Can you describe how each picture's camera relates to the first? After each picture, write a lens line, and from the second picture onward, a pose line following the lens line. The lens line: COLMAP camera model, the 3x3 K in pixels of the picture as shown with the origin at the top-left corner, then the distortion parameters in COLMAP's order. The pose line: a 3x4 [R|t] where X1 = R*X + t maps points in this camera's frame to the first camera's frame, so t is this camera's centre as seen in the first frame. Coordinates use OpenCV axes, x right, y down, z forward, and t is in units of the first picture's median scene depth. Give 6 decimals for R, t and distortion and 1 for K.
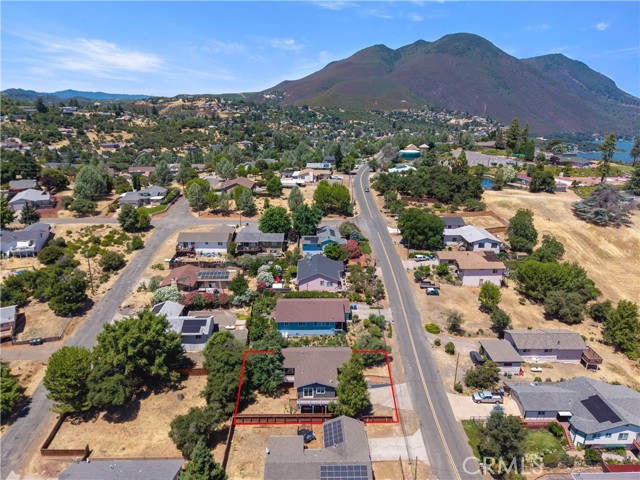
lens RADIAL K [[422.7, 0, 320.0], [0, 422.7, 240.0], [0, 0, 1]] dist [0.033593, -0.041609]
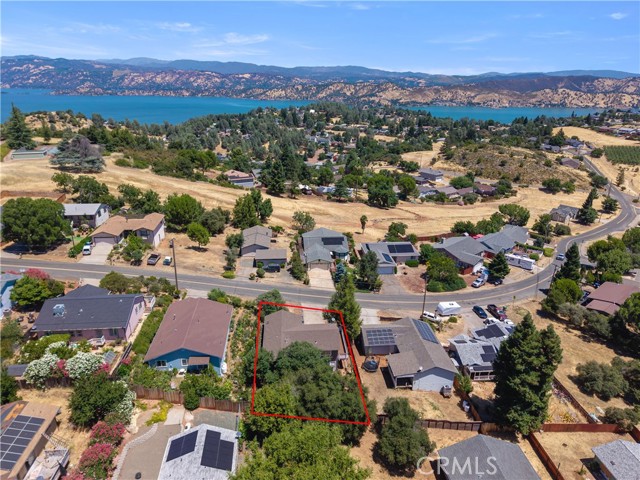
lens RADIAL K [[422.7, 0, 320.0], [0, 422.7, 240.0], [0, 0, 1]] dist [0.033593, -0.041609]
pose [[-0.067193, -0.362853, 0.929421, -0.502663], [0.297630, 0.881825, 0.365788, -0.129711], [-0.952314, 0.301201, 0.048743, 0.557900]]
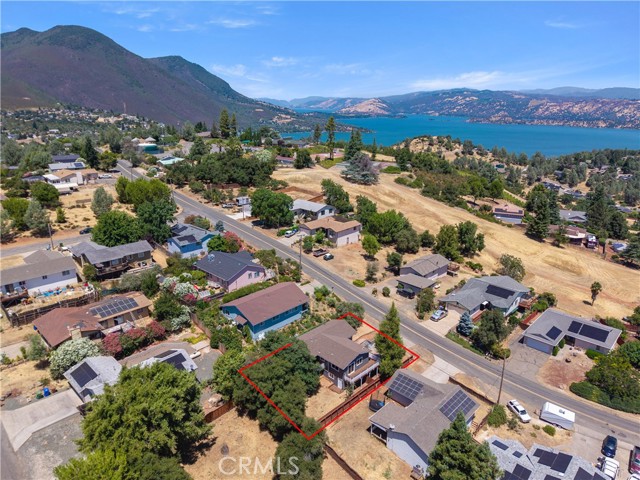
lens RADIAL K [[422.7, 0, 320.0], [0, 422.7, 240.0], [0, 0, 1]] dist [0.033593, -0.041609]
pose [[0.712441, -0.215897, 0.667695, -0.403705], [0.214038, 0.973011, 0.086239, -0.015580], [-0.668293, 0.081472, 0.739423, 0.187745]]
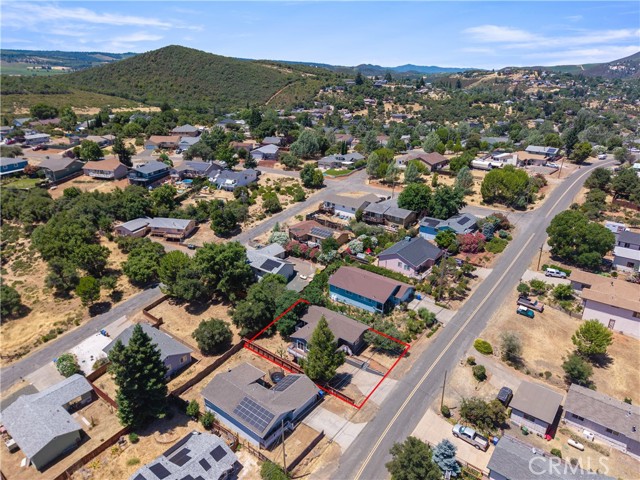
lens RADIAL K [[422.7, 0, 320.0], [0, 422.7, 240.0], [0, 0, 1]] dist [0.033593, -0.041609]
pose [[0.770593, 0.230067, -0.594353, 0.362394], [-0.196698, 0.972898, 0.121574, -0.029230], [0.606214, 0.023224, 0.794962, 0.096538]]
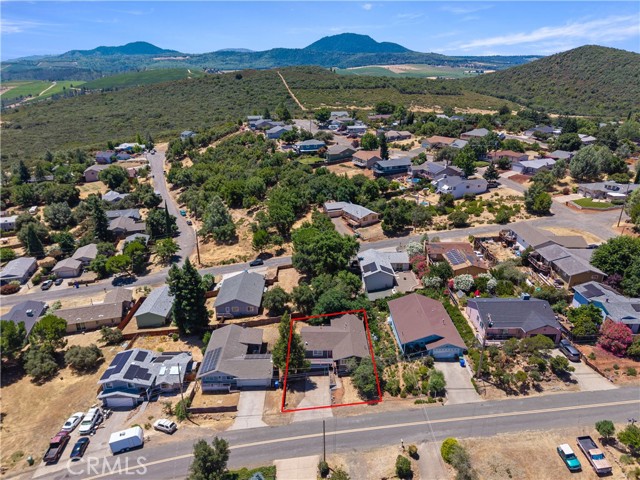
lens RADIAL K [[422.7, 0, 320.0], [0, 422.7, 240.0], [0, 0, 1]] dist [0.033593, -0.041609]
pose [[-0.000968, 0.355284, -0.934758, 0.563332], [-0.309416, 0.888780, 0.338129, -0.162340], [0.950926, 0.289556, 0.109070, 0.514643]]
